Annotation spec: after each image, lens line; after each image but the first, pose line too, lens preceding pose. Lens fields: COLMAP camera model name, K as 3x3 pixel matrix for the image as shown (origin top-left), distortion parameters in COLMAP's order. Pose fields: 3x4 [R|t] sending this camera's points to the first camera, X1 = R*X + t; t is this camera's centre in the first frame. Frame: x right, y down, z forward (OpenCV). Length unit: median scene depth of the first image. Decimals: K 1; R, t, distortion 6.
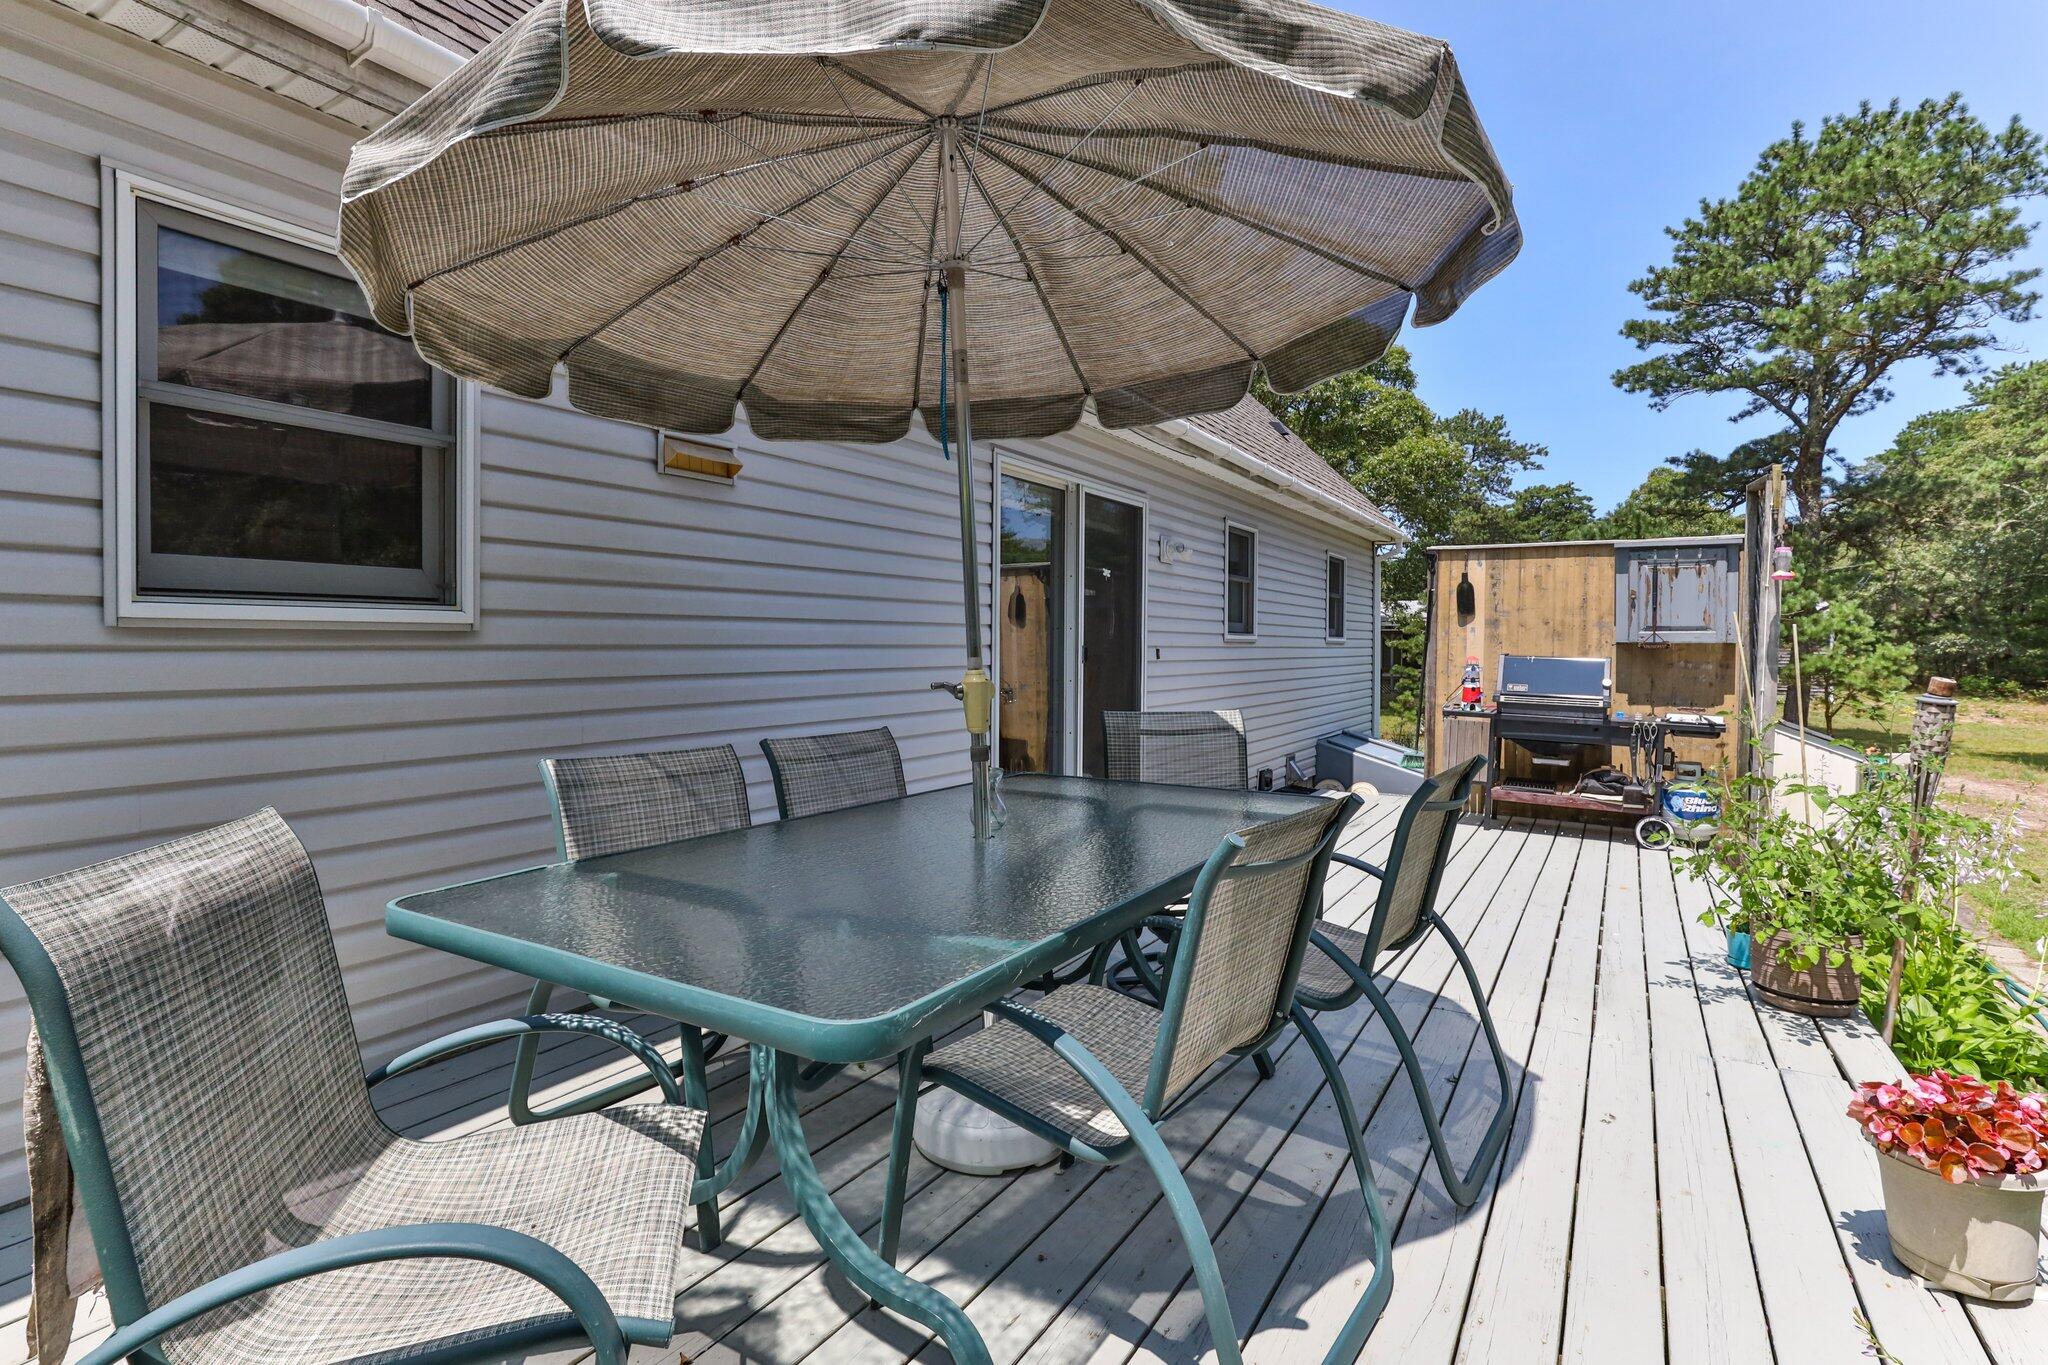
lens RADIAL K [[995.3, 0, 1024.0], [0, 995.3, 682.5], [0, 0, 1]] dist [0.000696, 0.000608]
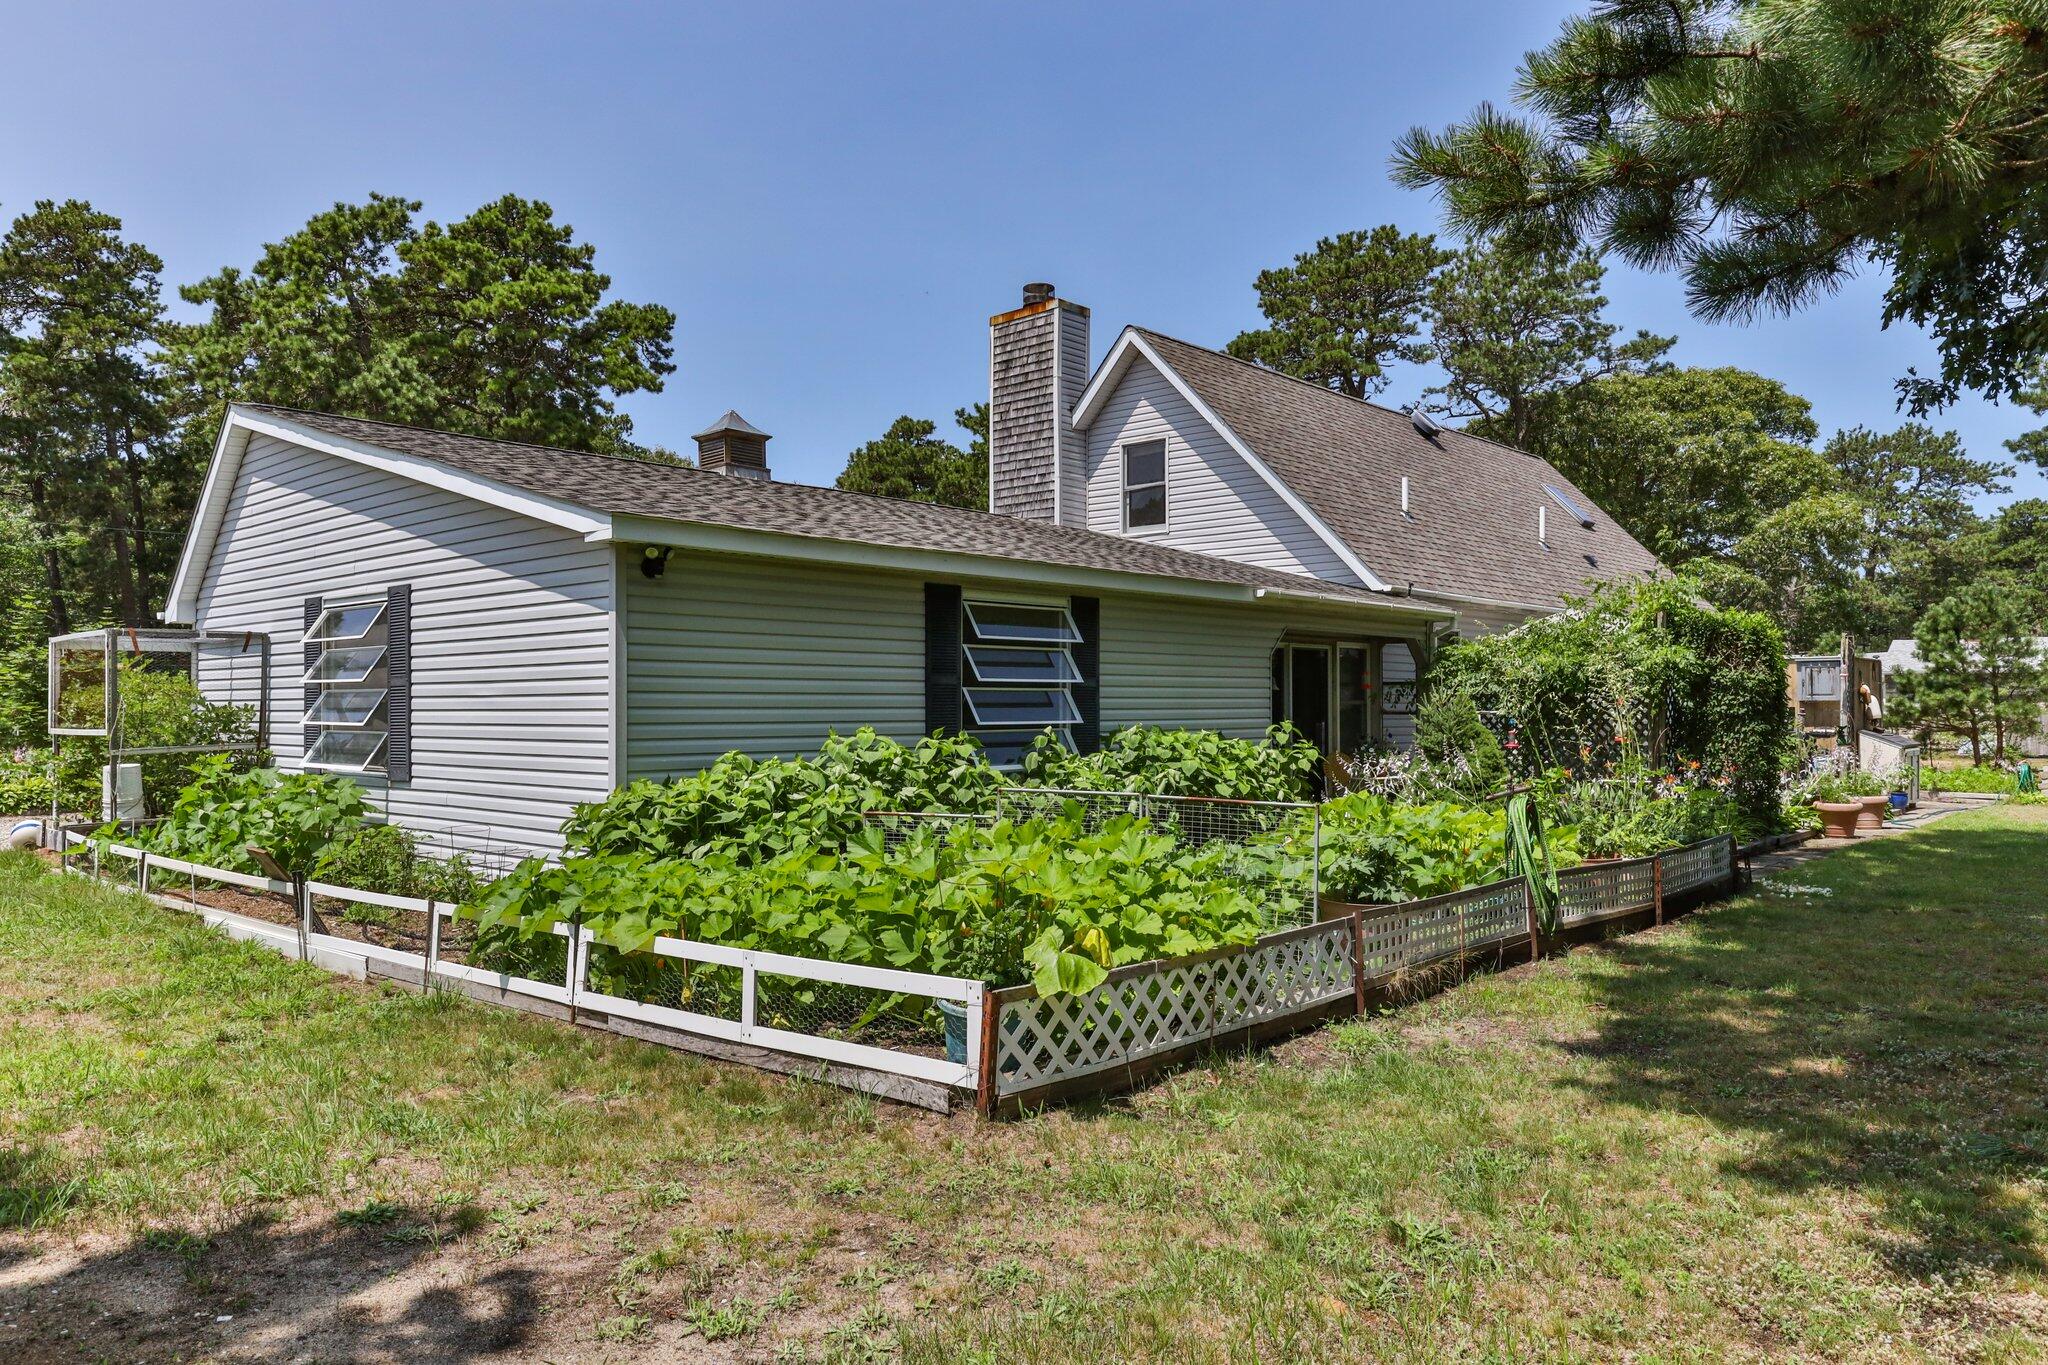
lens RADIAL K [[1394.7, 0, 1024.0], [0, 1394.7, 682.5], [0, 0, 1]] dist [-0.000321, -0.000530]
pose [[0.980354, -0.011518, -0.196910, -0.107452], [0.000312, 0.998383, -0.056844, 0.020373], [0.197246, 0.055666, 0.978772, -0.508545]]
